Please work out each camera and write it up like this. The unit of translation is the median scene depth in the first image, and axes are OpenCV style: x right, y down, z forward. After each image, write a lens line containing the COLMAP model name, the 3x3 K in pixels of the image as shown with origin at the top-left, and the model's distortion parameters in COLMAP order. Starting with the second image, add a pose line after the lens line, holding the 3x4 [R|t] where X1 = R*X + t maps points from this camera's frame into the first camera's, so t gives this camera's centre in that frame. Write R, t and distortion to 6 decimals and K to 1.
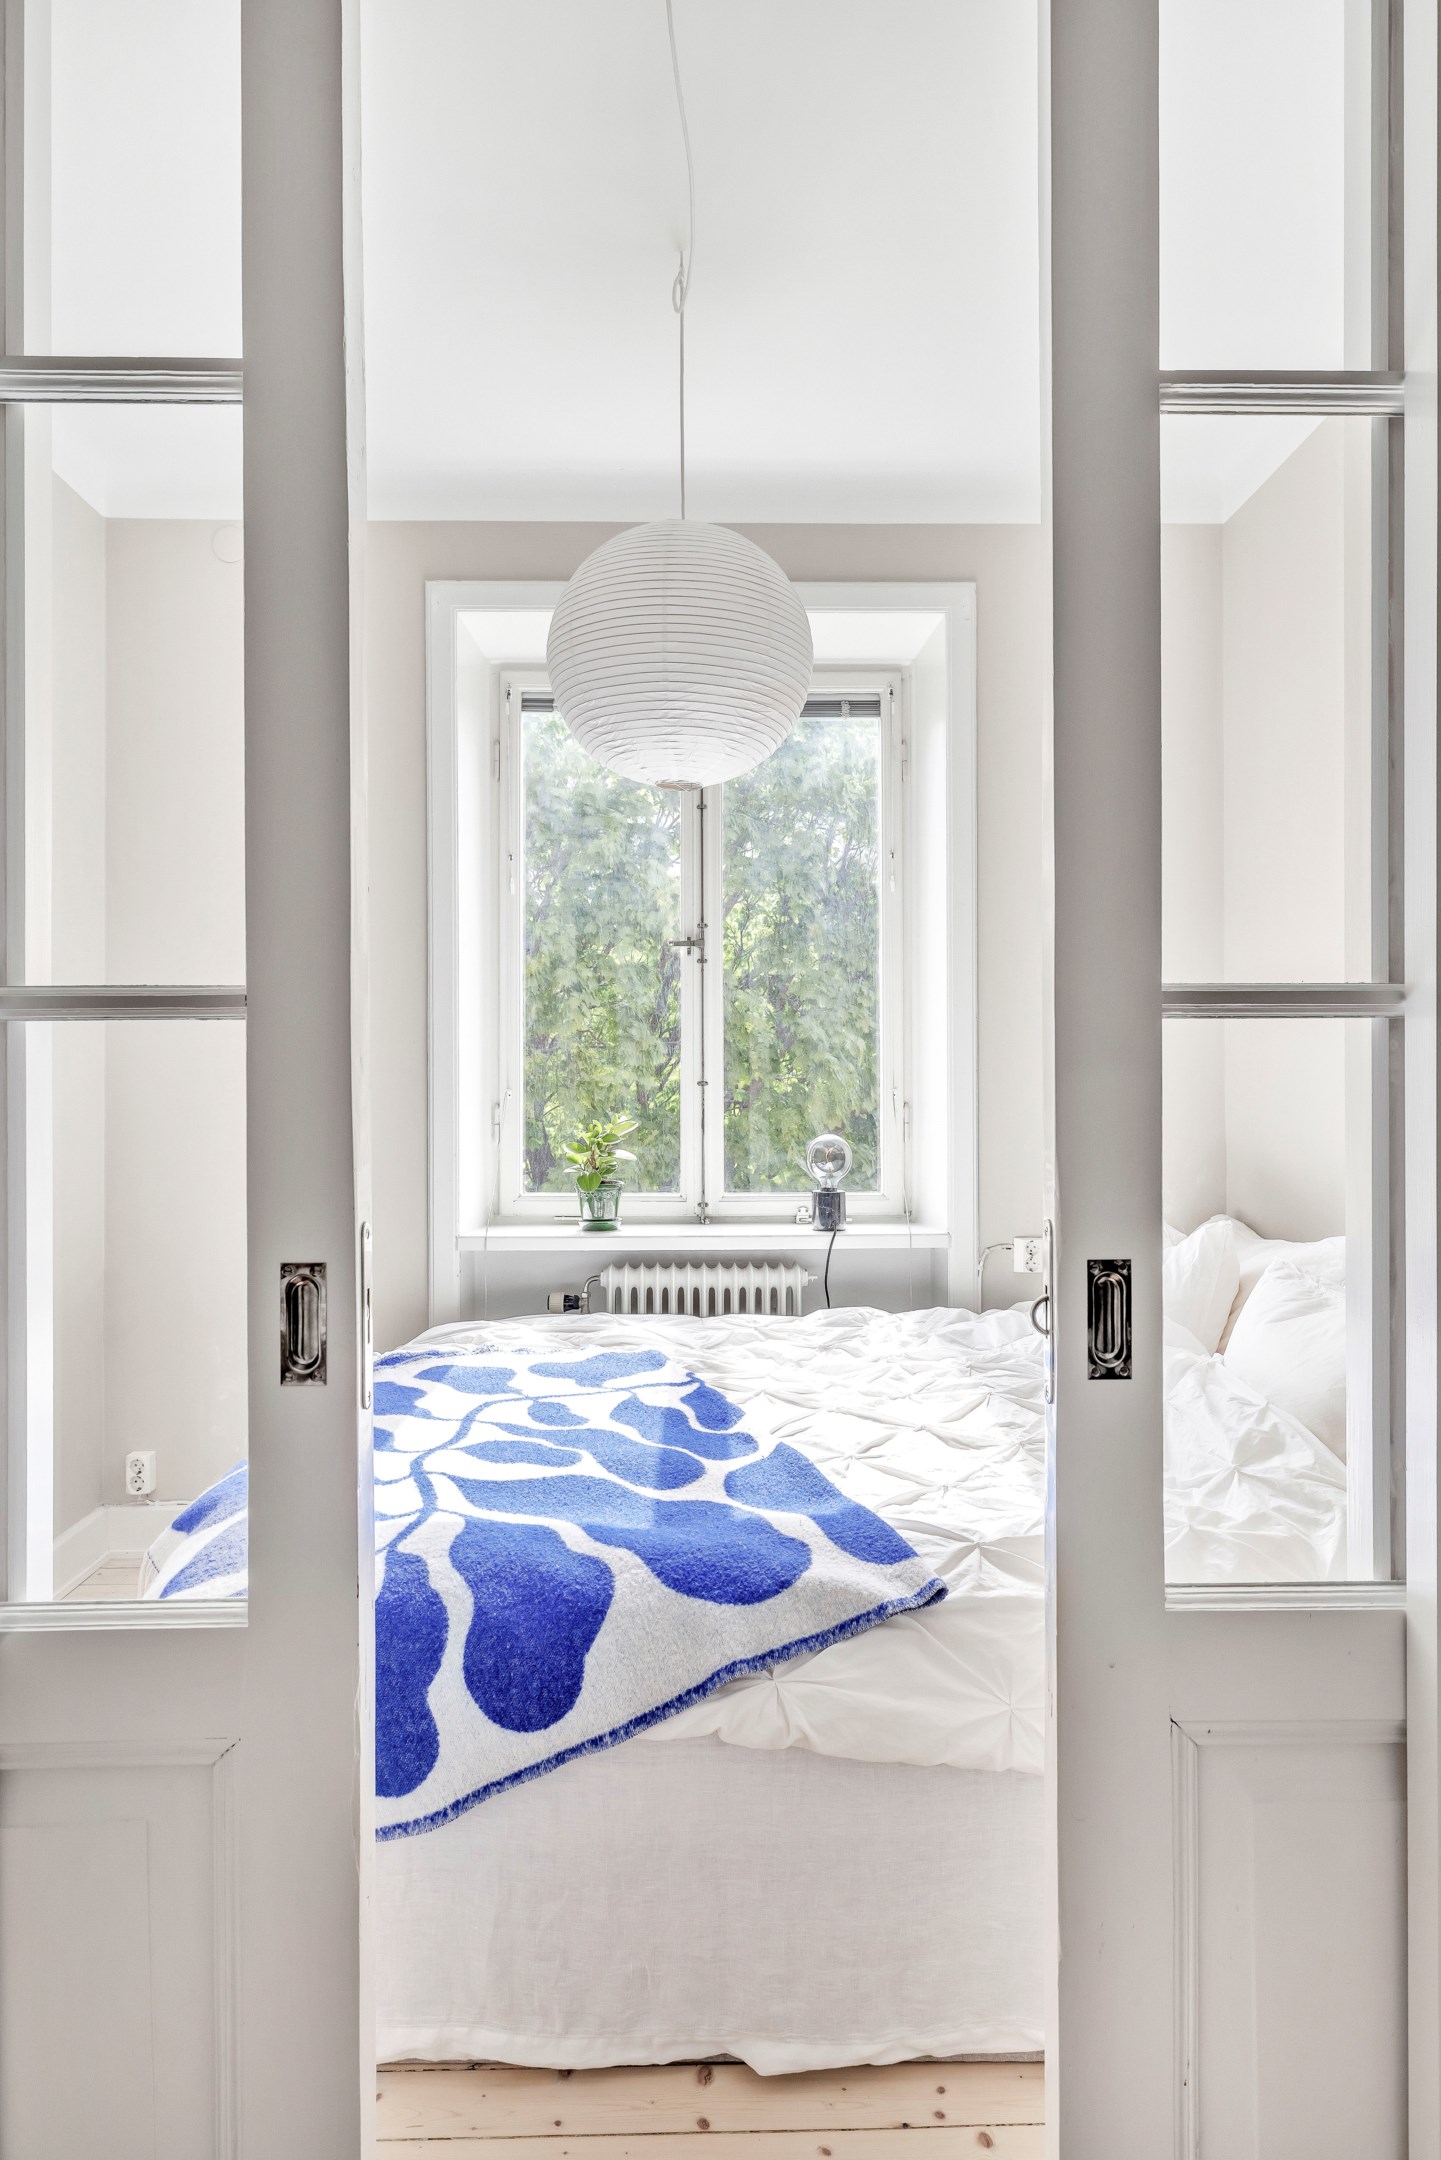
lens RADIAL K [[1852.7, 0, 719.7], [0, 1852.7, 1148.1], [0, 0, 1]] dist [-0.009537, -0.002129]
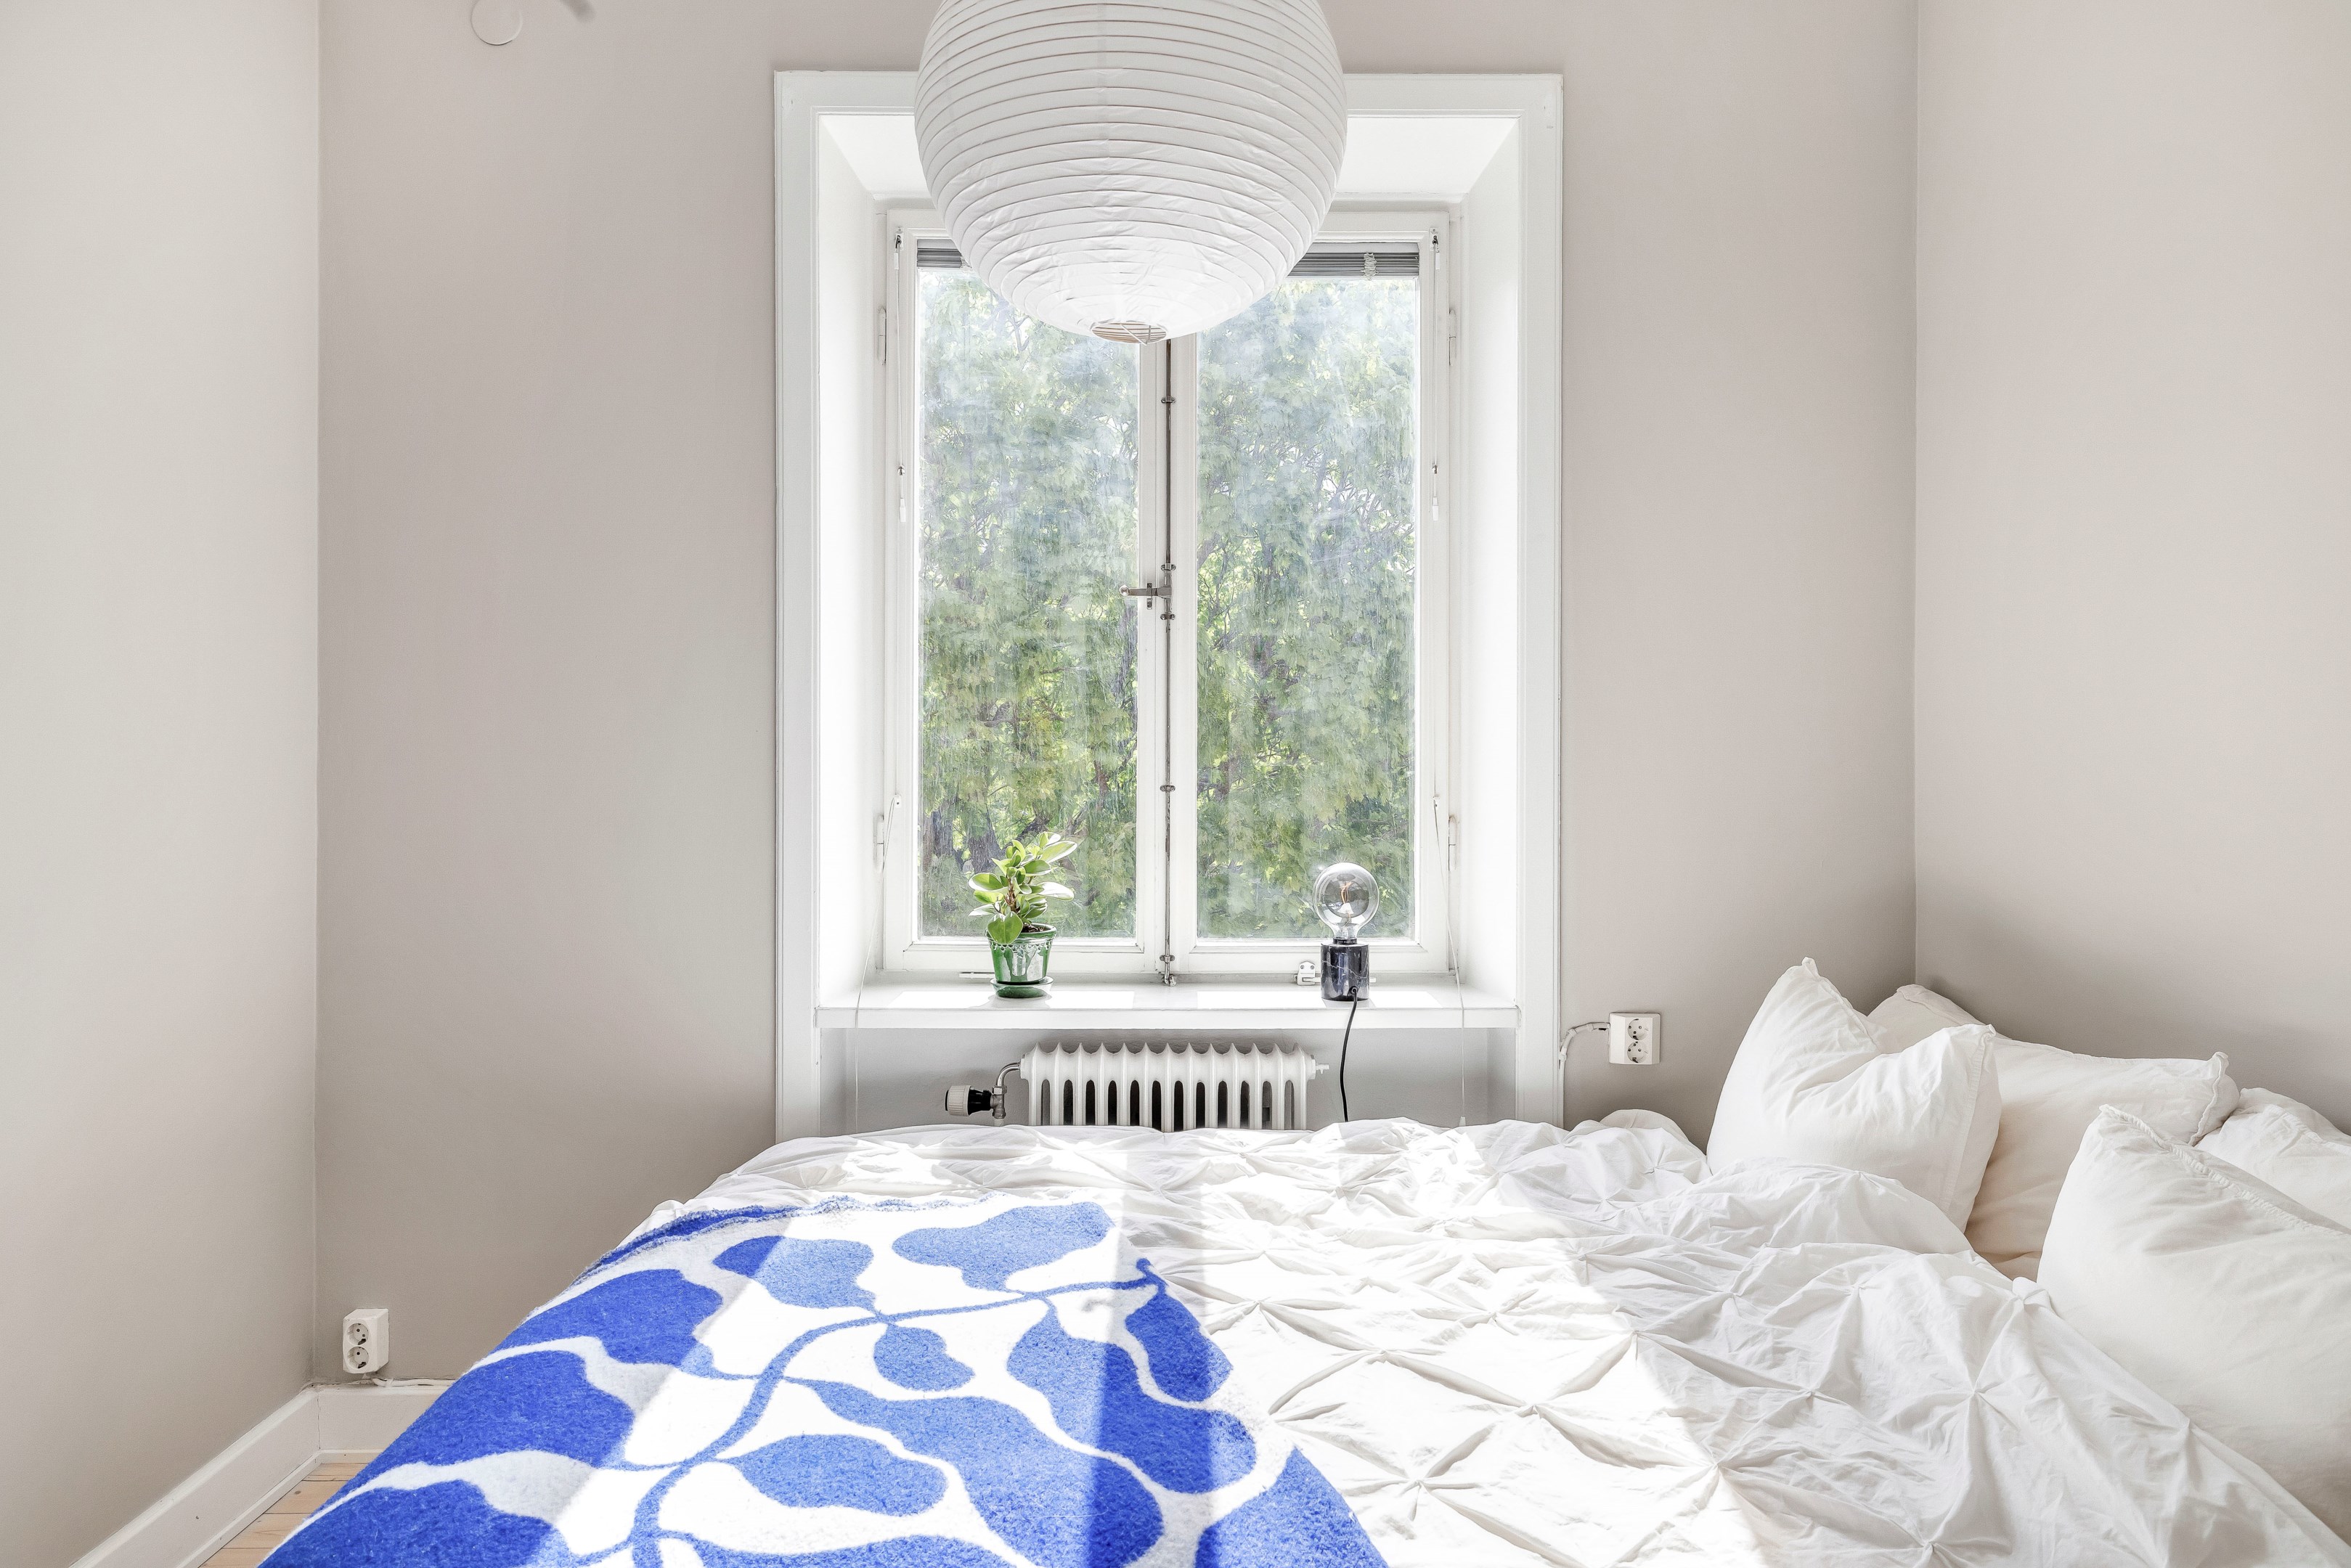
lens RADIAL K [[1348.7, 0, 1176.3], [0, 1348.7, 768.1], [0, 0, 1]] dist [0.003174, 0.000410]
pose [[0.999924, 0.005080, -0.011237, -0.000035], [-0.004997, 0.999961, 0.007344, -0.047378], [0.011274, -0.007287, 0.999910, 0.488508]]
